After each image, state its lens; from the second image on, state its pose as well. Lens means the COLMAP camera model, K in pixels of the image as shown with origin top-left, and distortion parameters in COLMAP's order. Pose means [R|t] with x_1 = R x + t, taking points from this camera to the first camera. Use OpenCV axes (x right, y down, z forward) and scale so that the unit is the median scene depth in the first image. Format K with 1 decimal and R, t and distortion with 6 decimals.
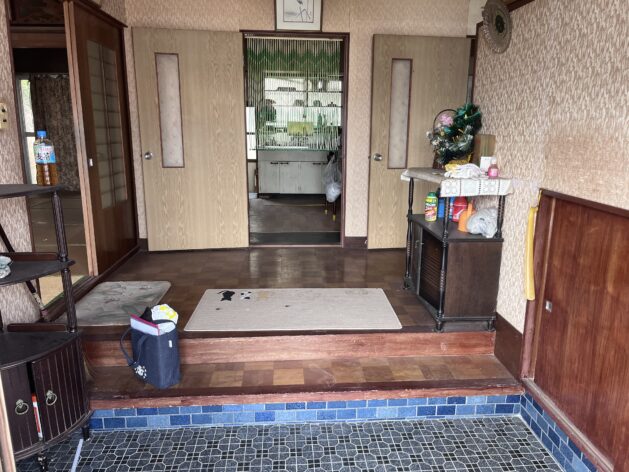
lens RADIAL K [[479.1, 0, 324.1], [0, 479.1, 238.2], [0, 0, 1]] dist [0.023518, -0.003098]
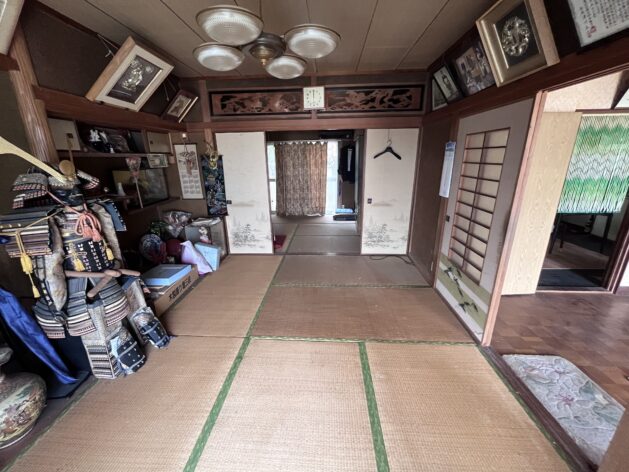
lens RADIAL K [[253.3, 0, 313.4], [0, 253.3, 234.8], [0, 0, 1]] dist [-0.002488, -0.000480]
pose [[0.989539, 0.017285, -0.143225, -0.677943], [-0.006125, 0.996935, 0.077995, -0.190536], [0.144134, -0.076301, 0.986612, 0.326728]]
